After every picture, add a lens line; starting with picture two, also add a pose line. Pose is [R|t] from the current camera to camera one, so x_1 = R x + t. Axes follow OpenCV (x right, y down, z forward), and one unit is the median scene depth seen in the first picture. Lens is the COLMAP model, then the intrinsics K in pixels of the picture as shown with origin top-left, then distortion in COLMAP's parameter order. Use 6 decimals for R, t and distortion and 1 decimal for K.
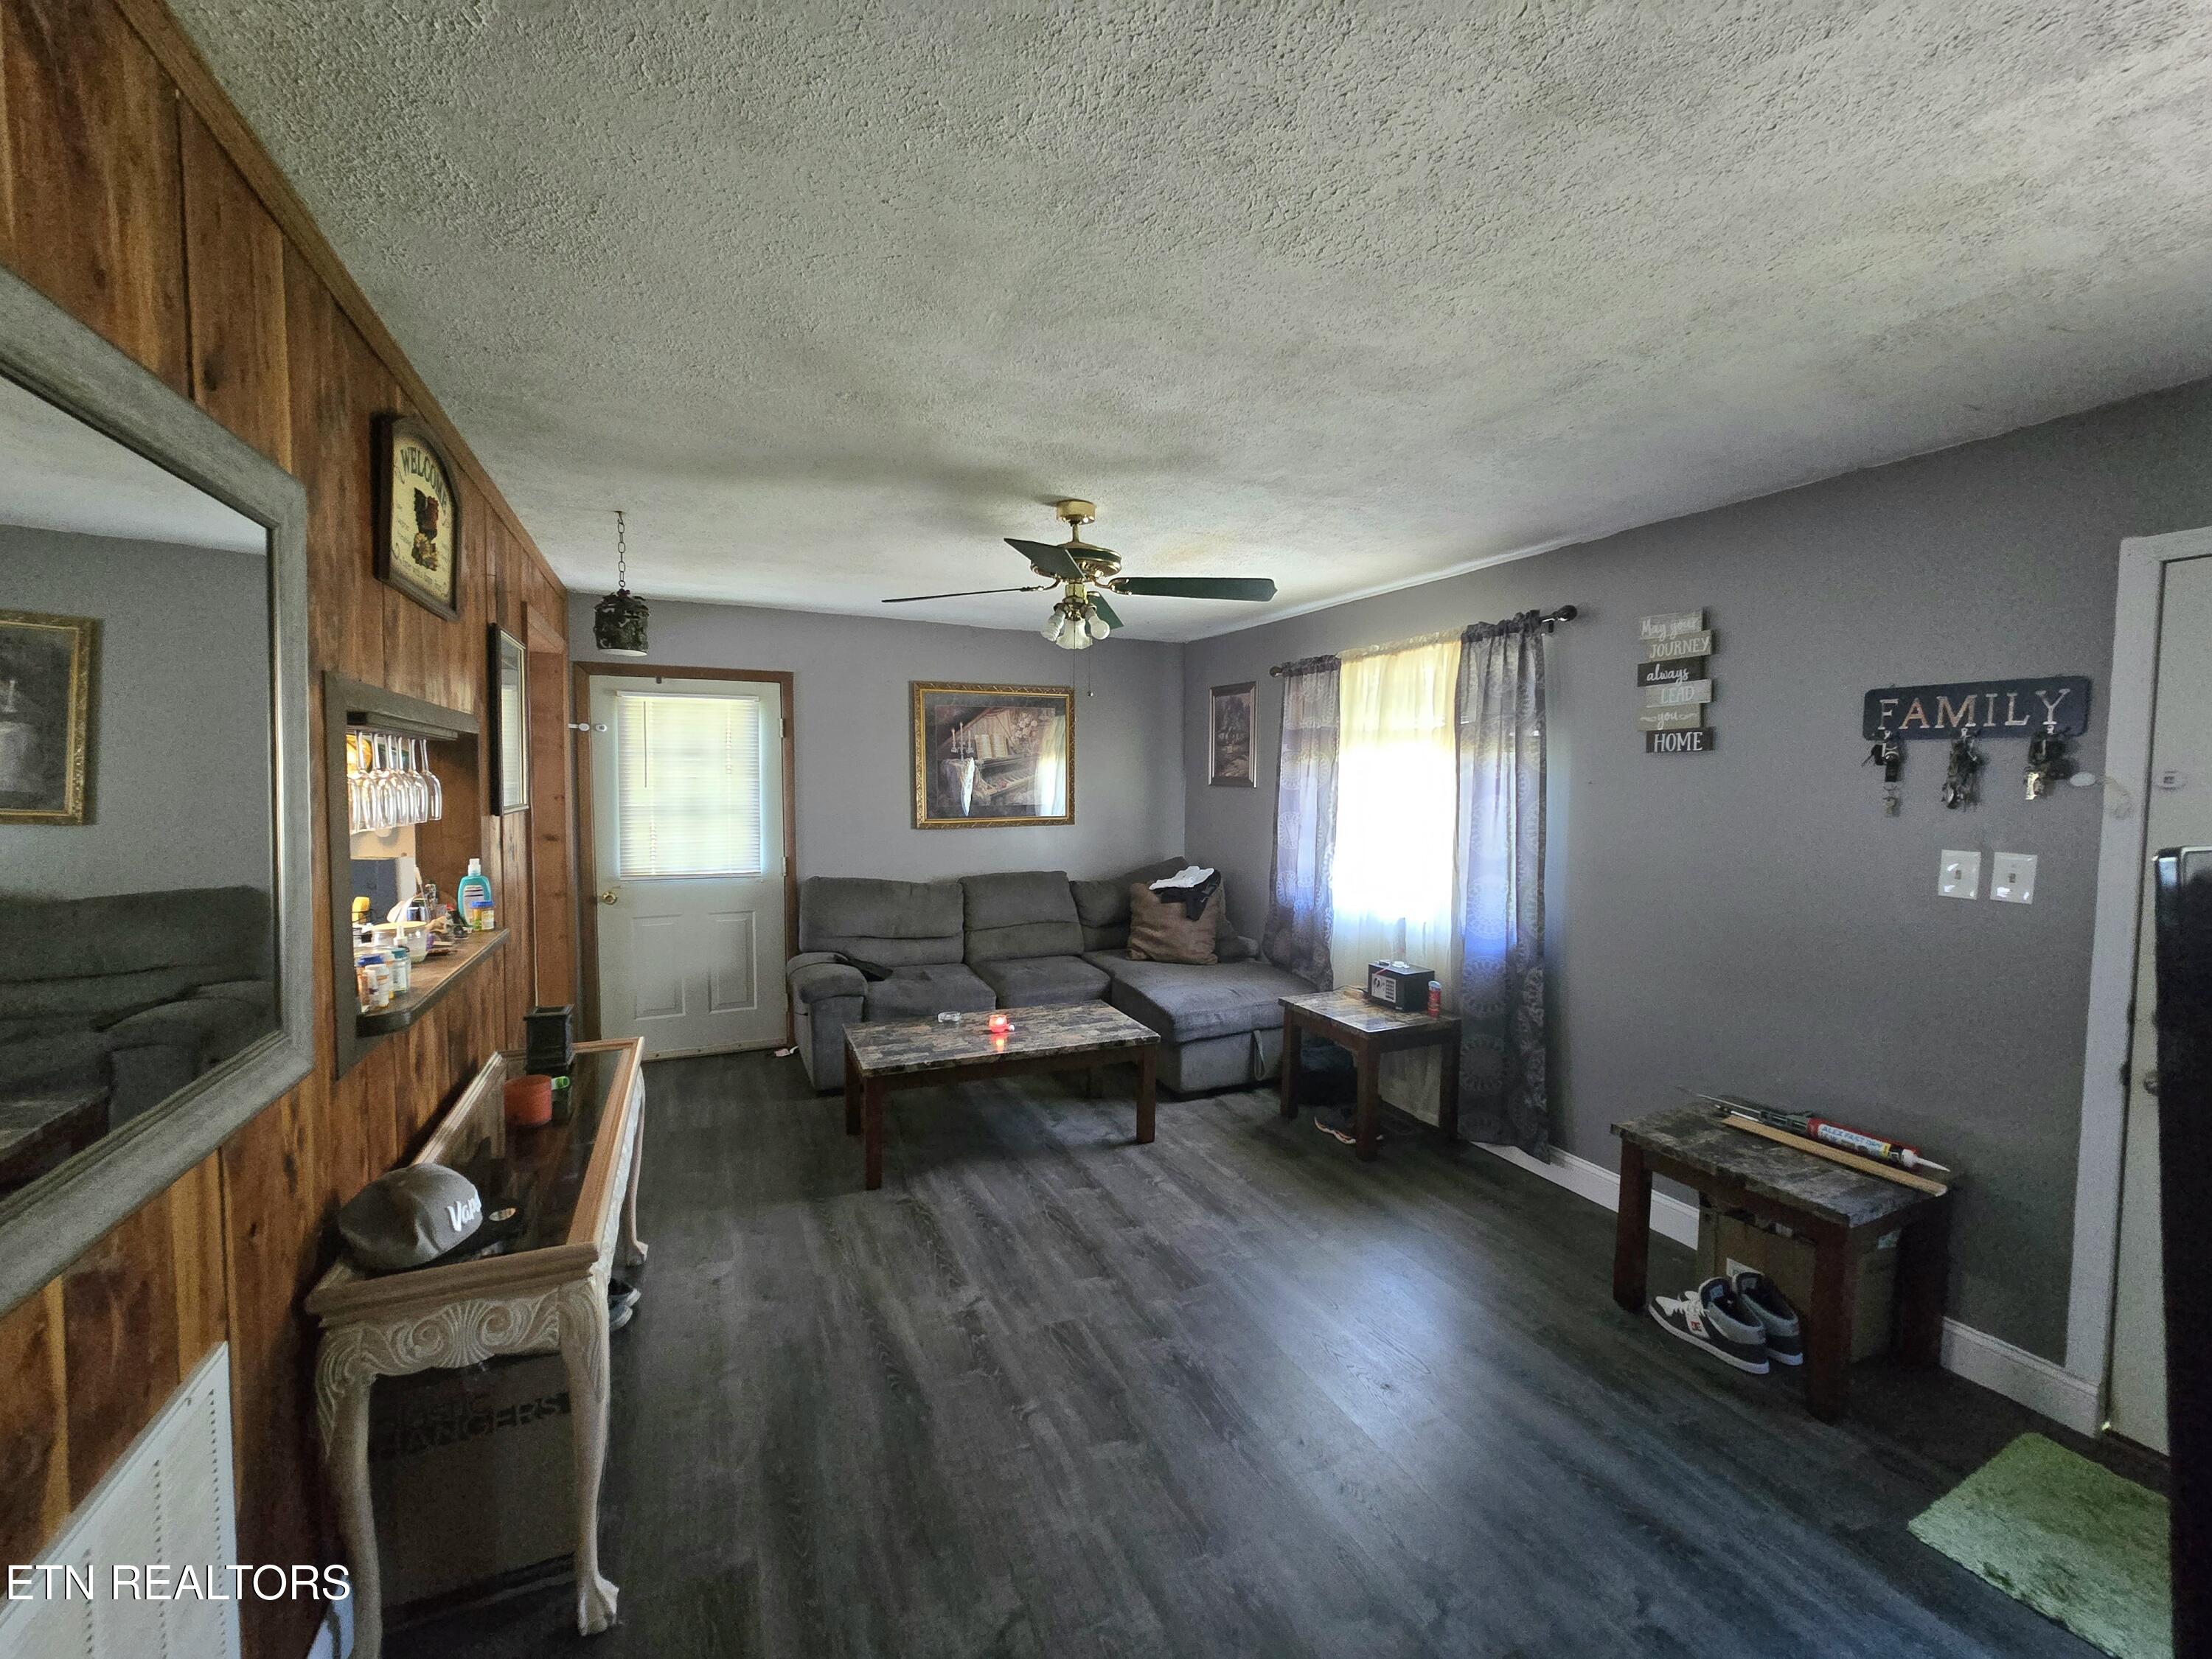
lens RADIAL K [[905.7, 0, 1113.0], [0, 905.7, 832.5], [0, 0, 1]] dist [-0.002377, 0.000575]
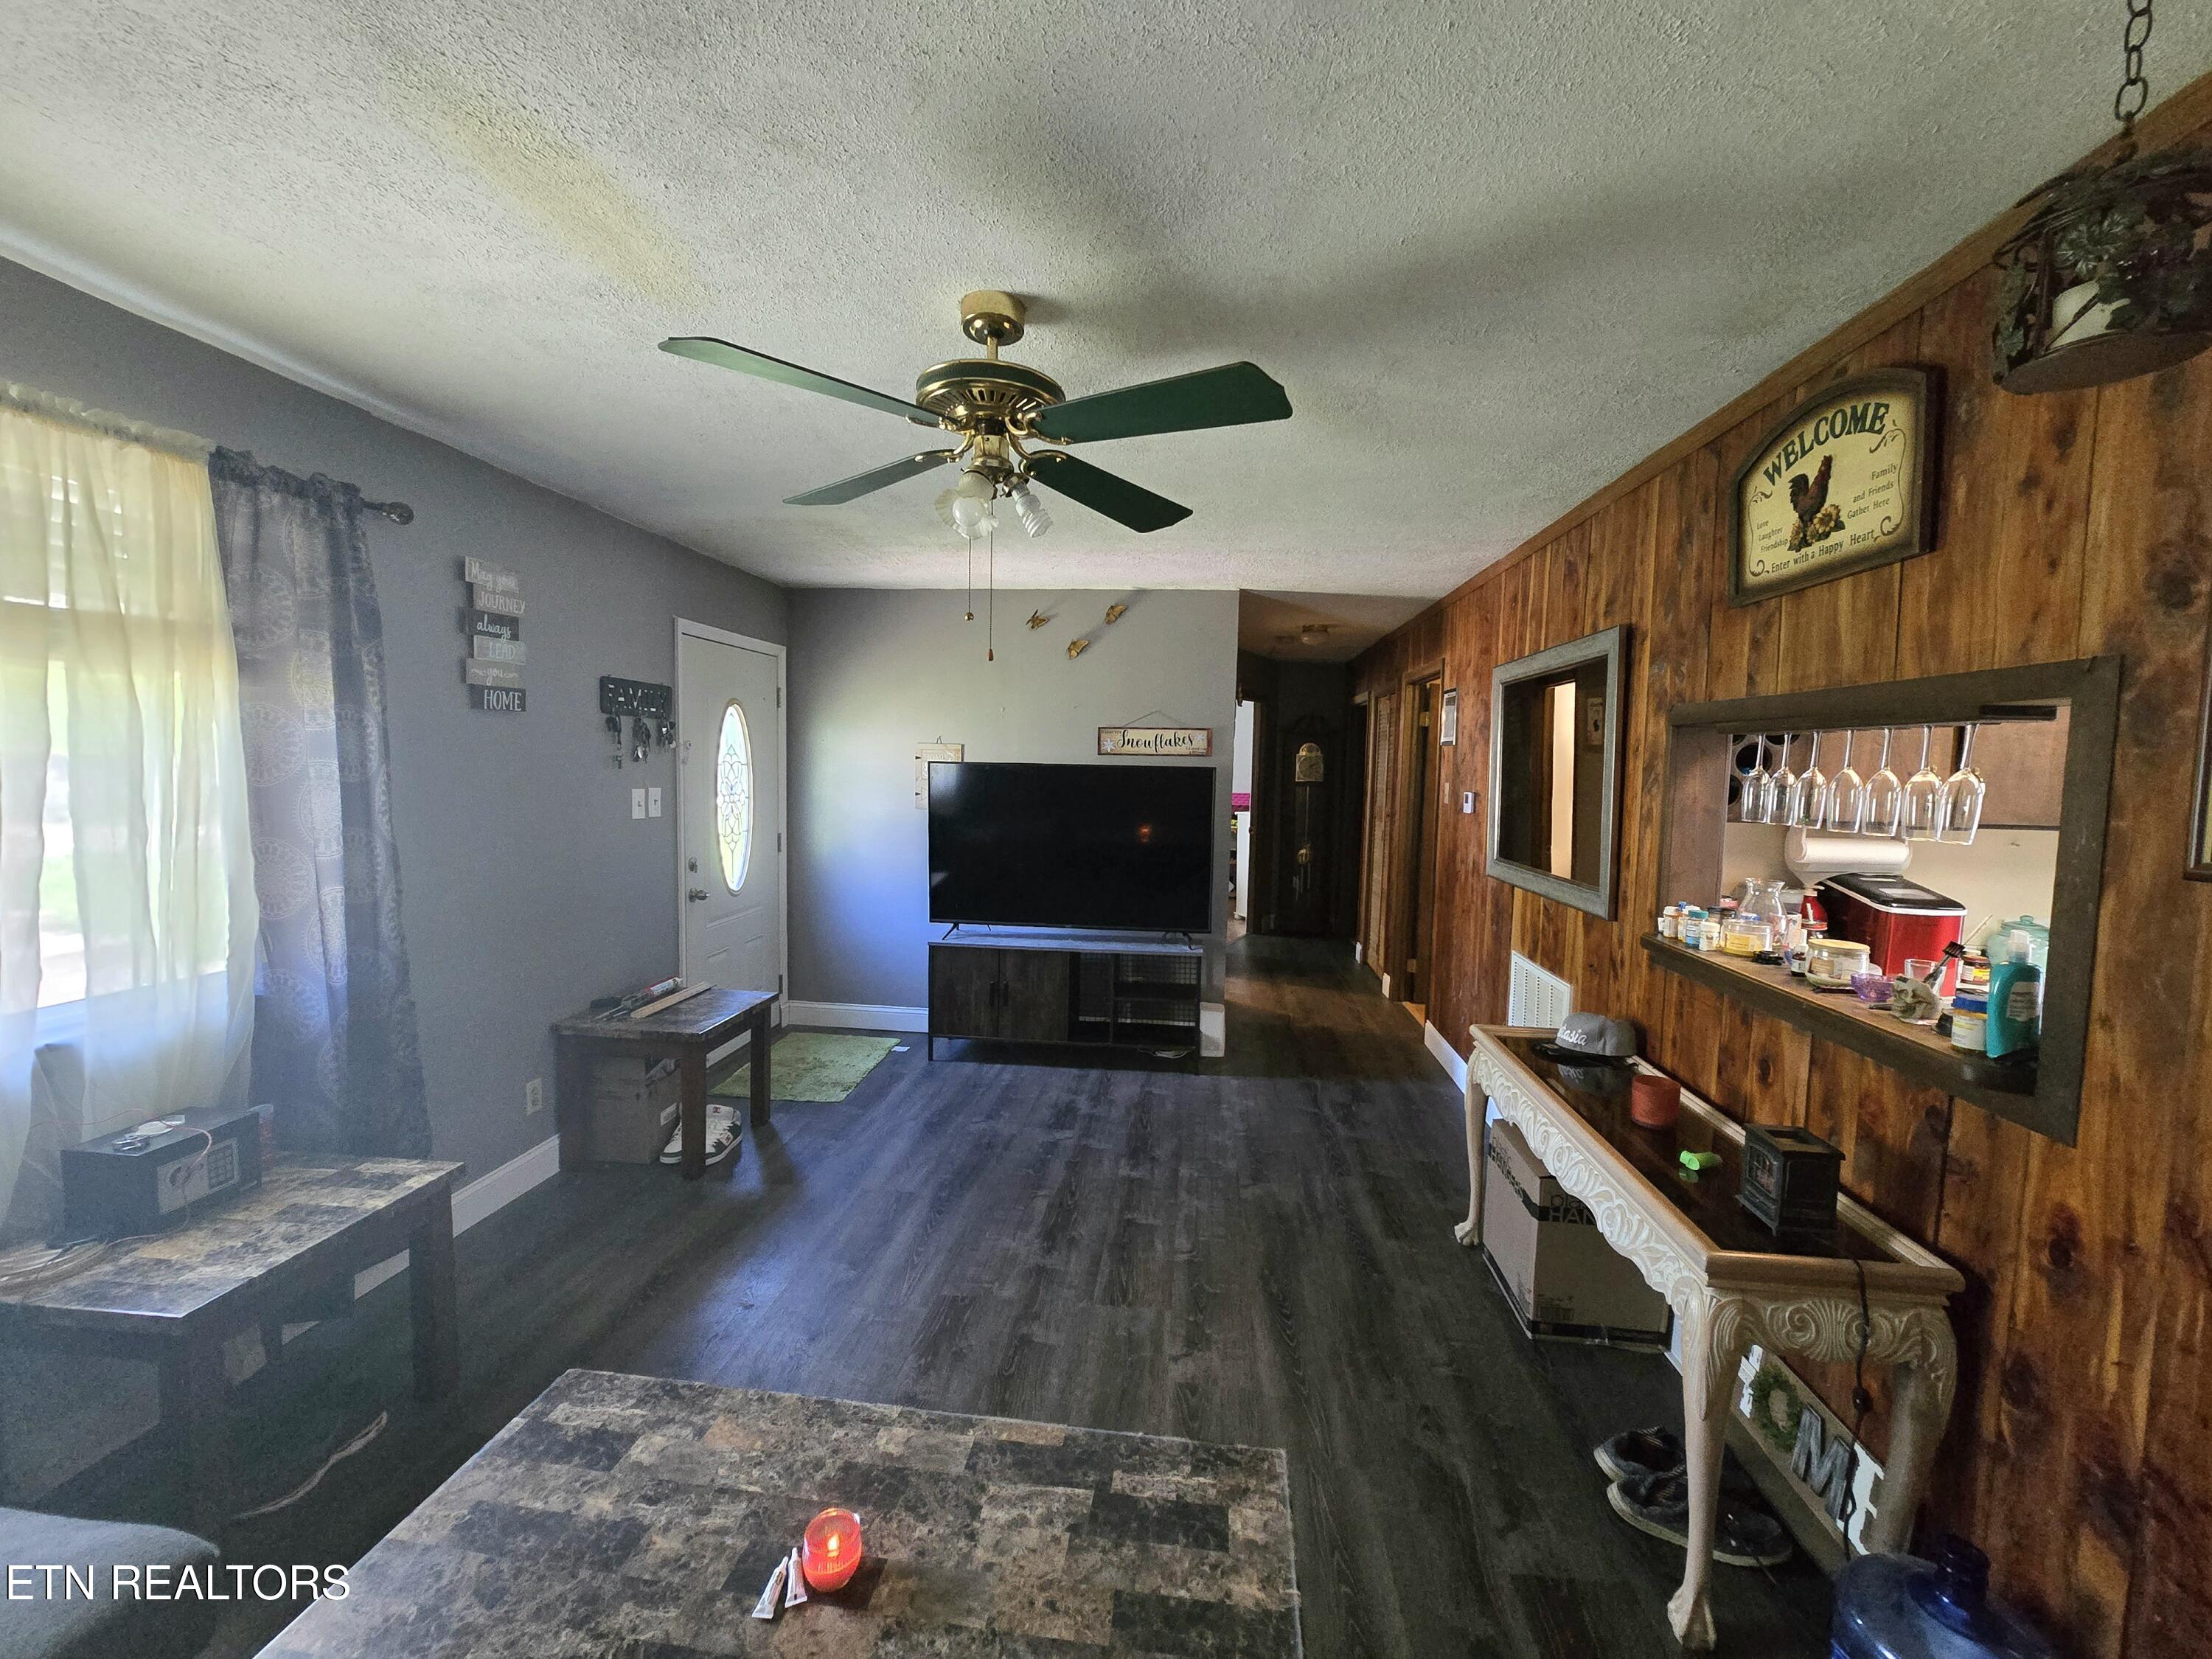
lens RADIAL K [[905.7, 0, 1113.0], [0, 905.7, 832.5], [0, 0, 1]] dist [-0.002377, 0.000575]
pose [[-0.863254, -0.065272, 0.500532, -0.440419], [0.002671, 0.991000, 0.133838, -0.087442], [-0.504762, 0.116873, -0.855310, 1.514975]]
